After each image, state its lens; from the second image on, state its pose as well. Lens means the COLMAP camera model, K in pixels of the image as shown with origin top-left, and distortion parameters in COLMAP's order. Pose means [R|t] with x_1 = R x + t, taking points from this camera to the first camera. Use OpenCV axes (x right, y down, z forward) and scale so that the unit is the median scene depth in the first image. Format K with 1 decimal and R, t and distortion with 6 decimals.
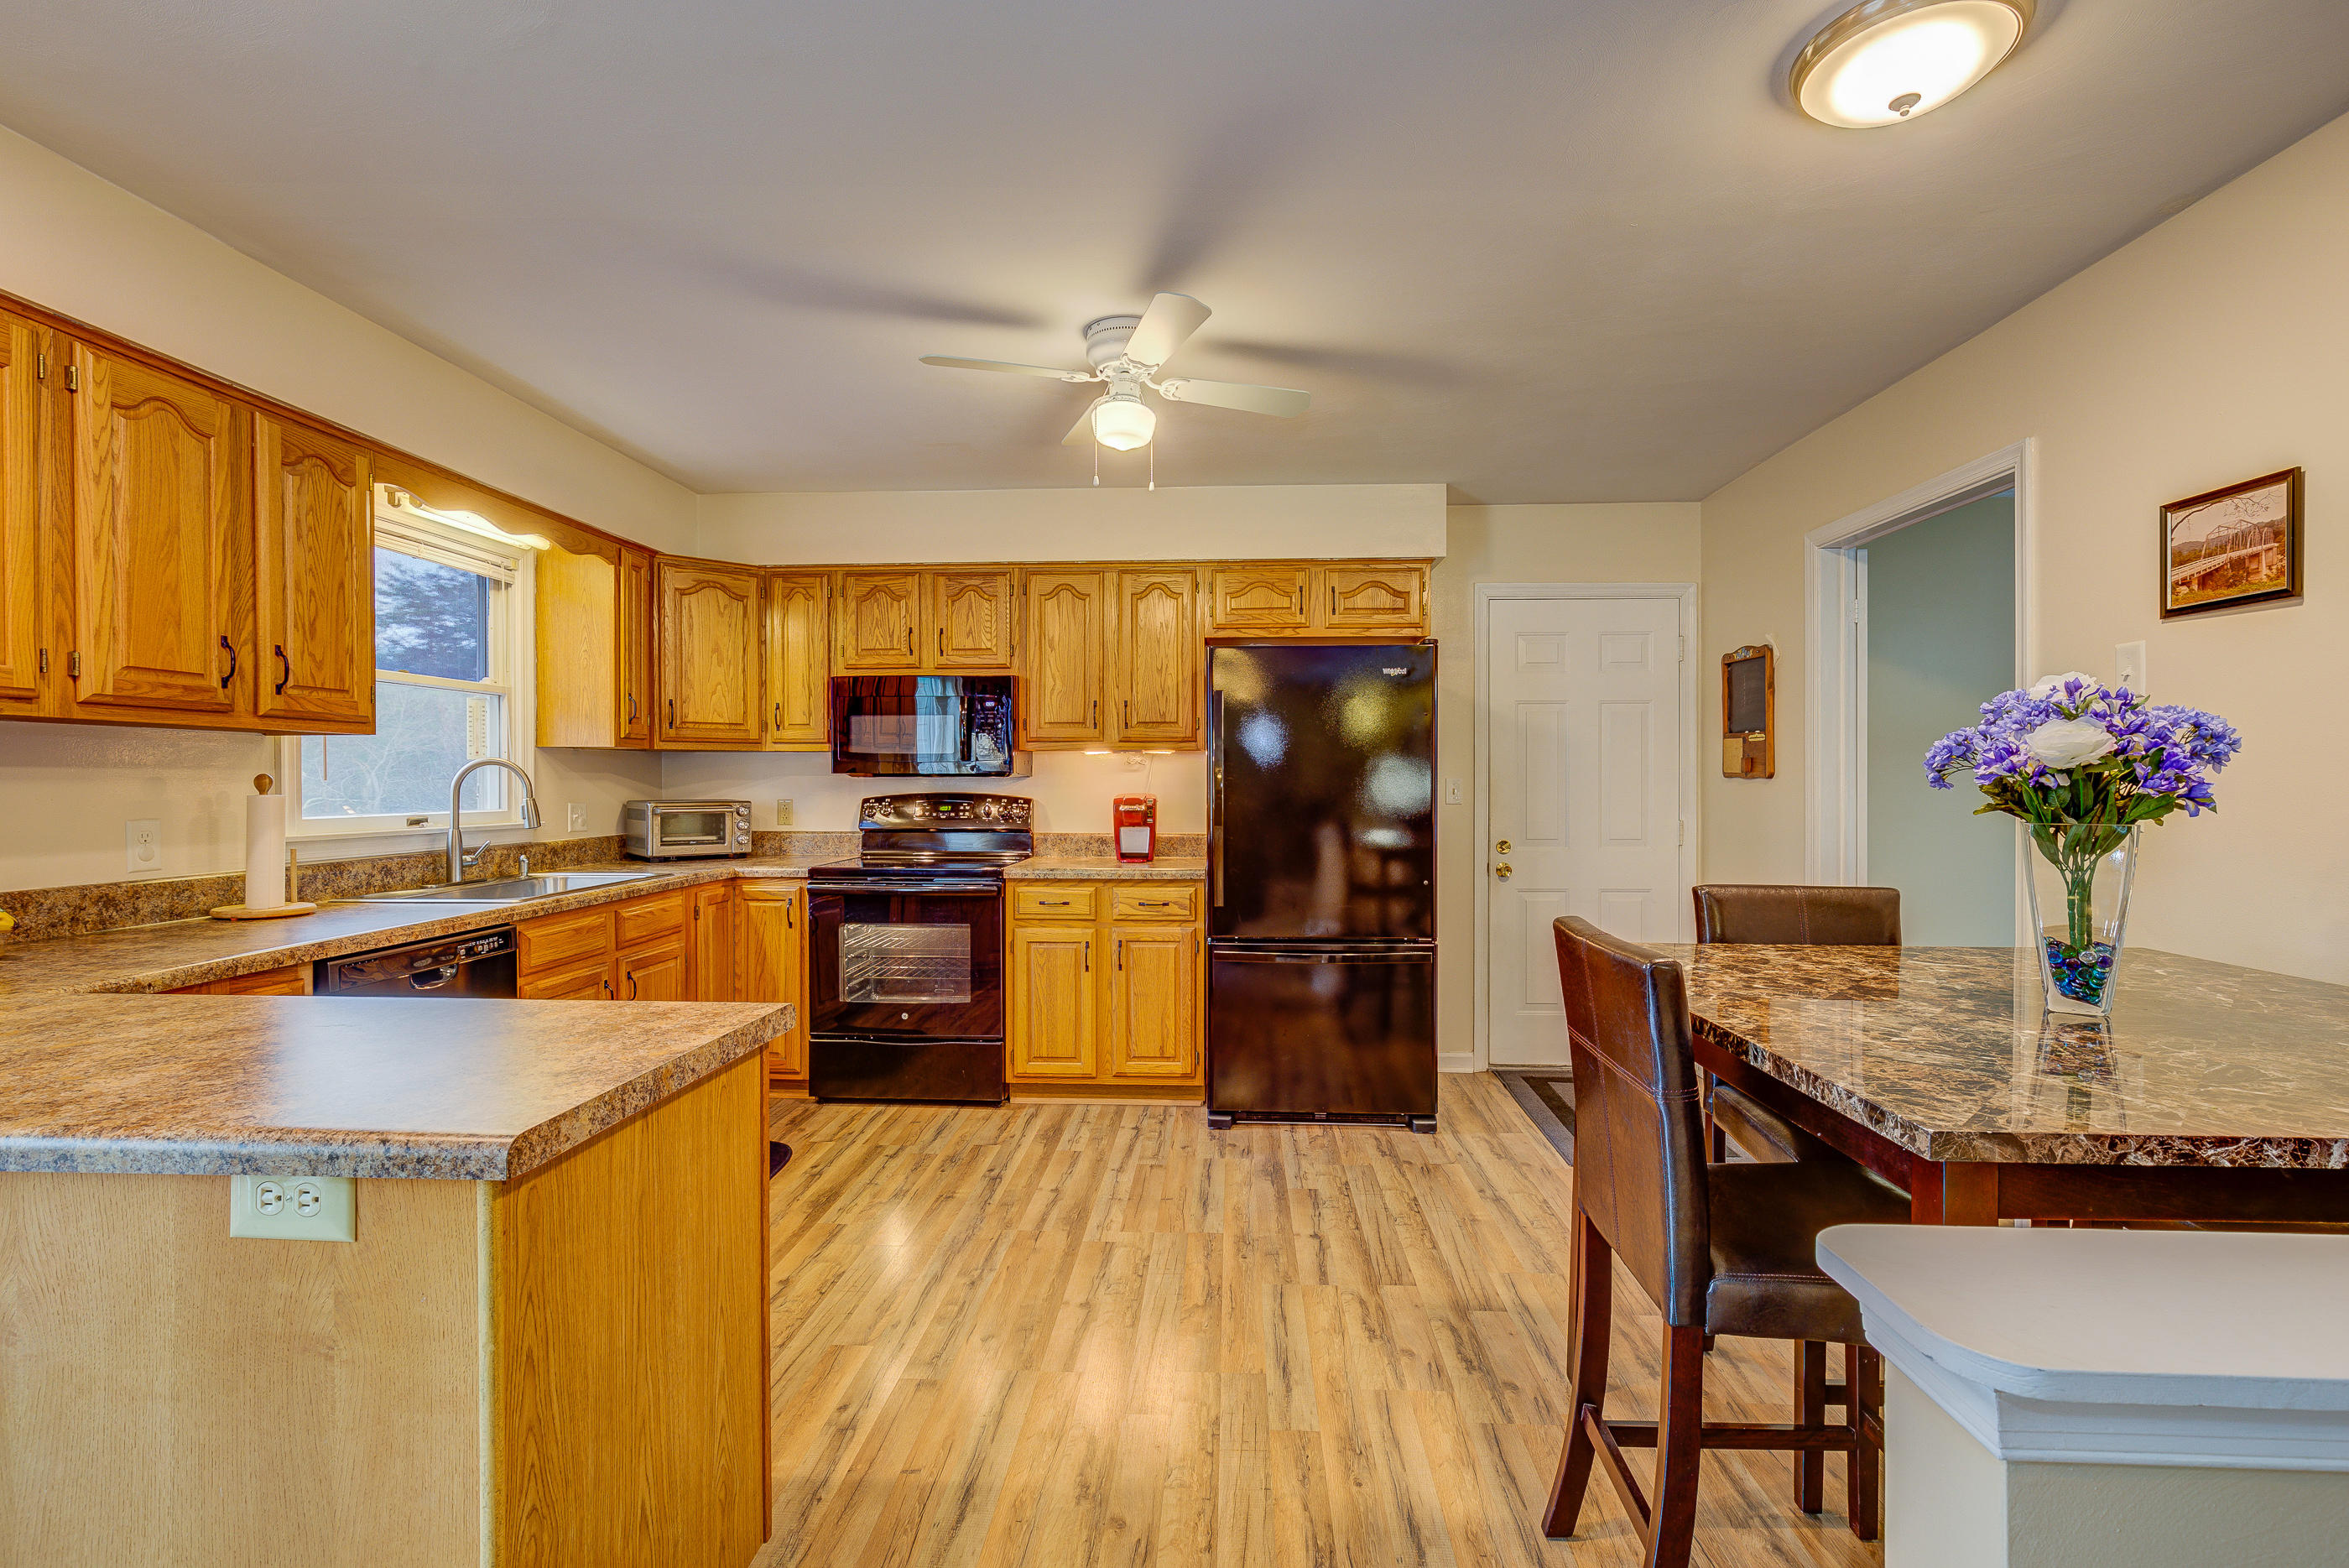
lens RADIAL K [[1057.3, 0, 1188.3], [0, 1057.3, 790.8], [0, 0, 1]] dist [-0.005023, 0.000112]
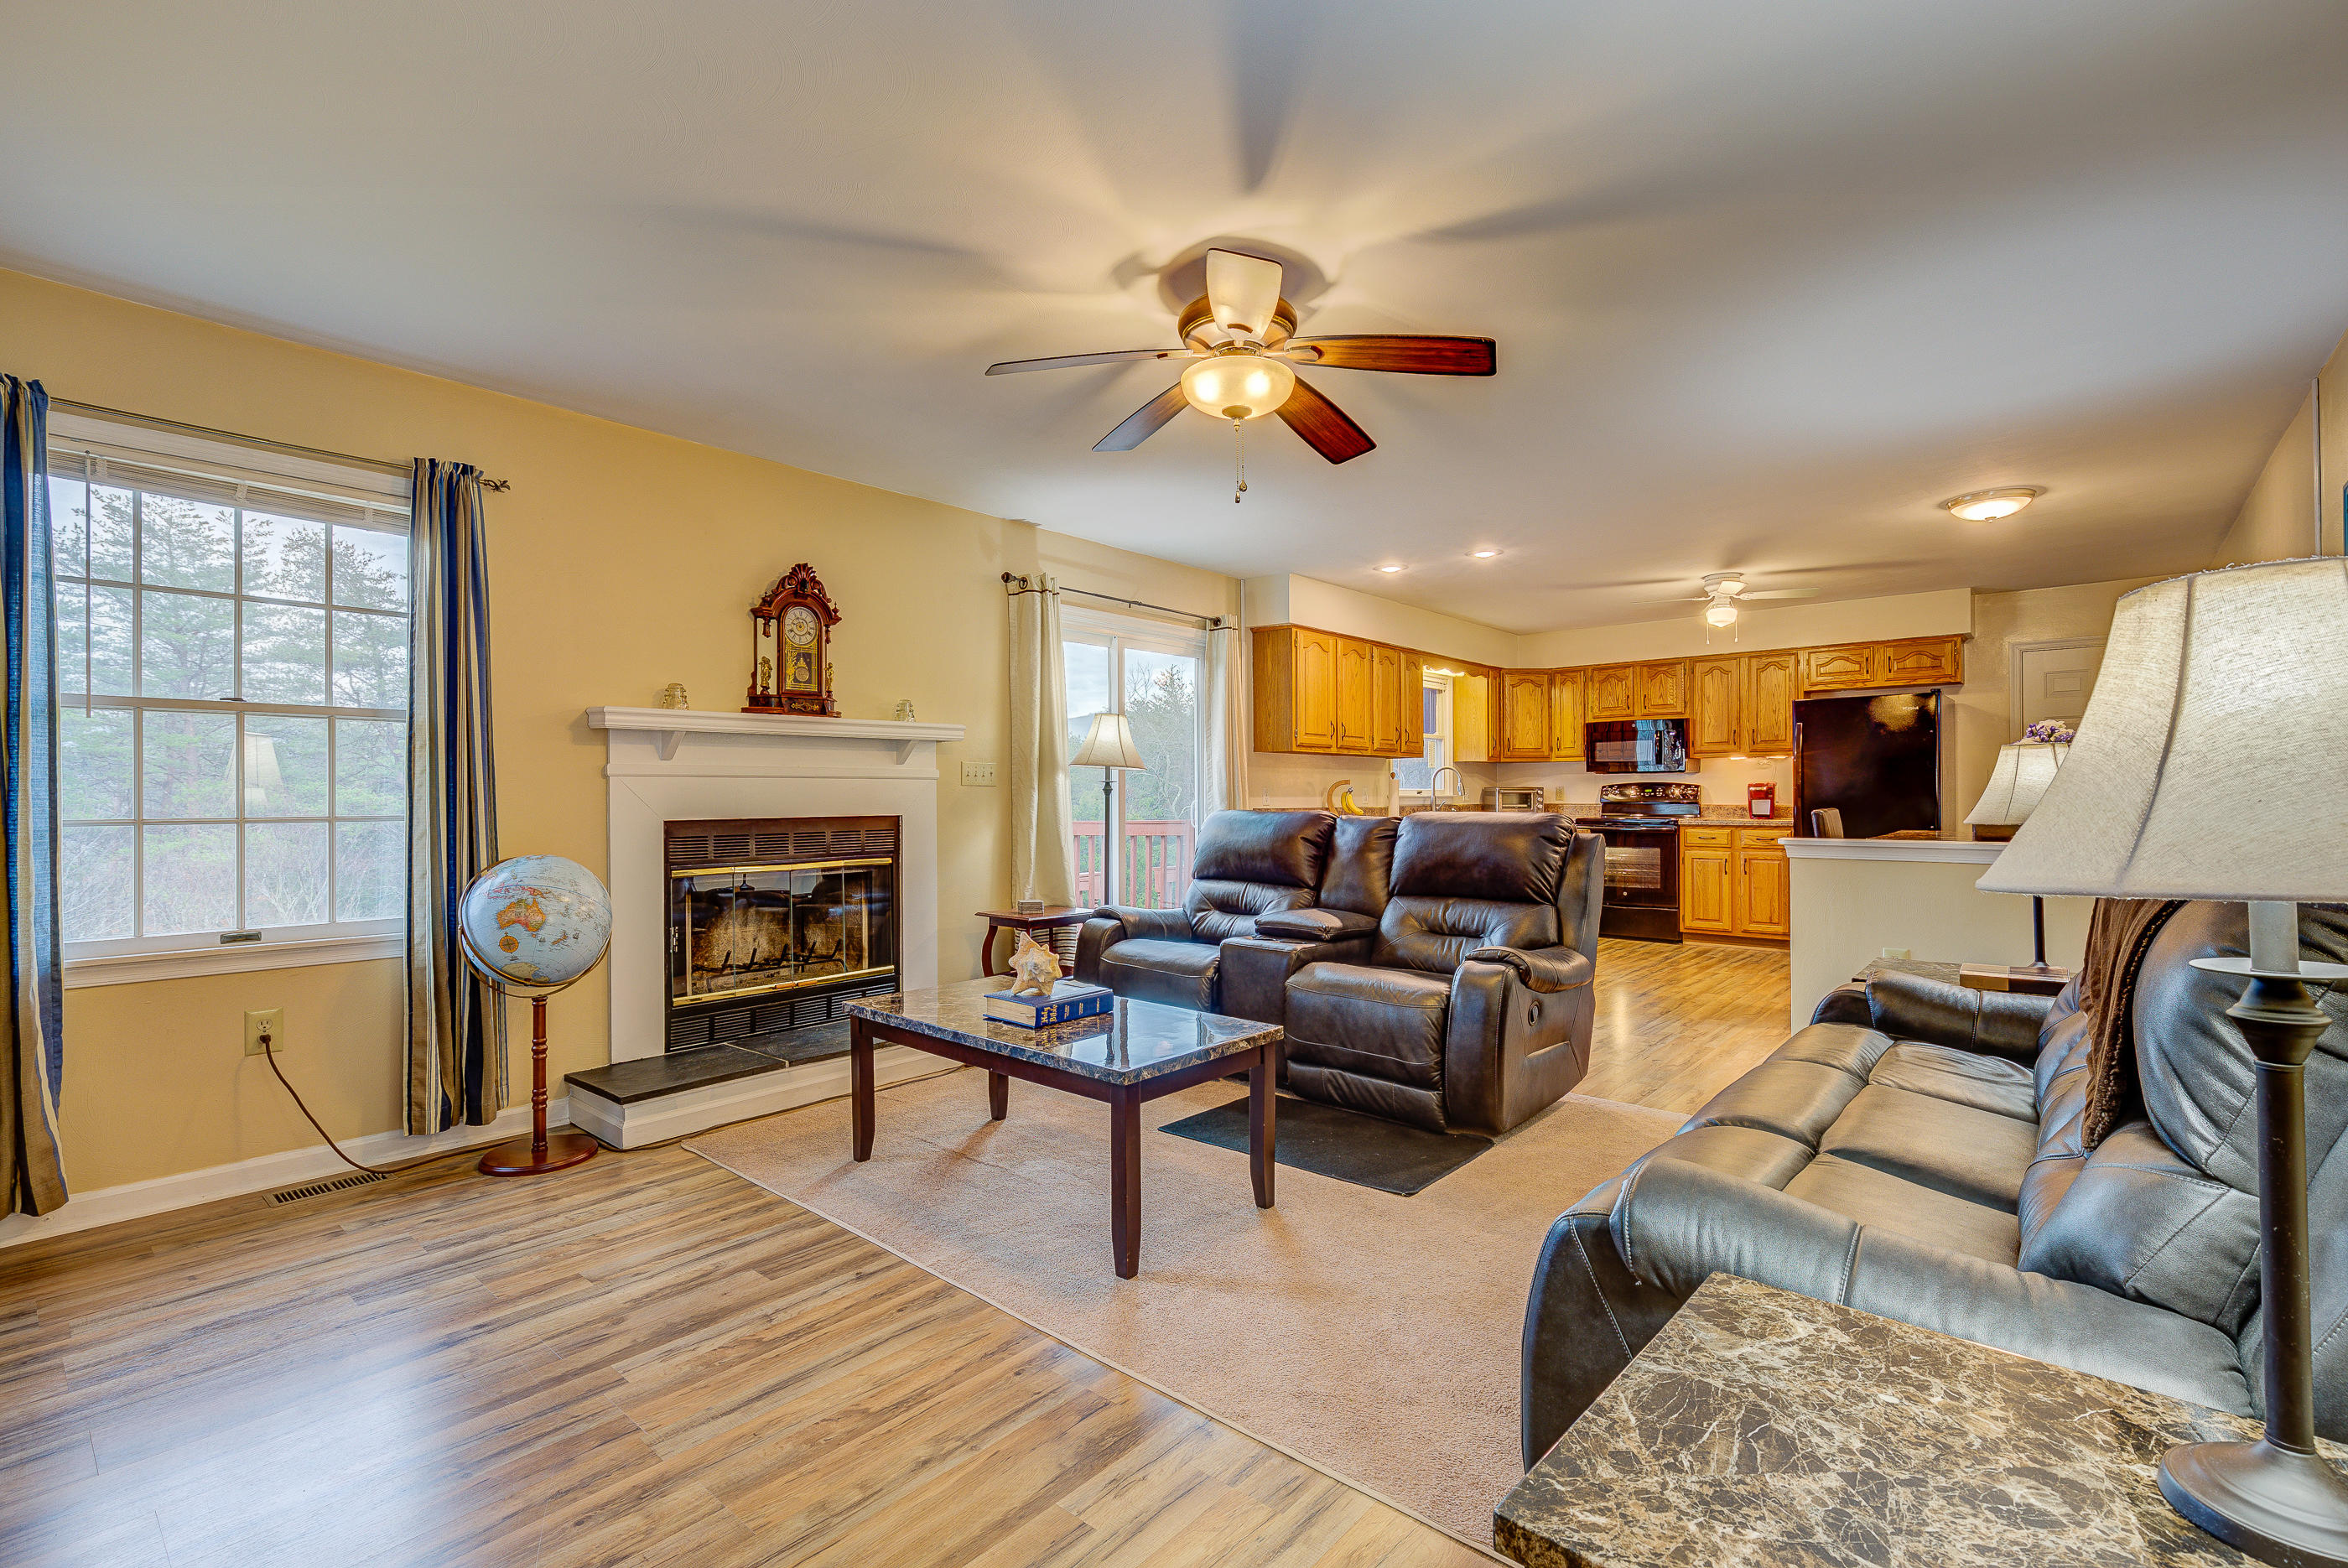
lens RADIAL K [[1056.7, 0, 1187.8], [0, 1056.7, 790.8], [0, 0, 1]] dist [-0.005023, 0.000112]
pose [[0.790020, -0.005603, -0.613055, 0.298413], [-0.003054, 0.999910, -0.013075, 0.049329], [0.613073, 0.012202, 0.789932, -1.067568]]
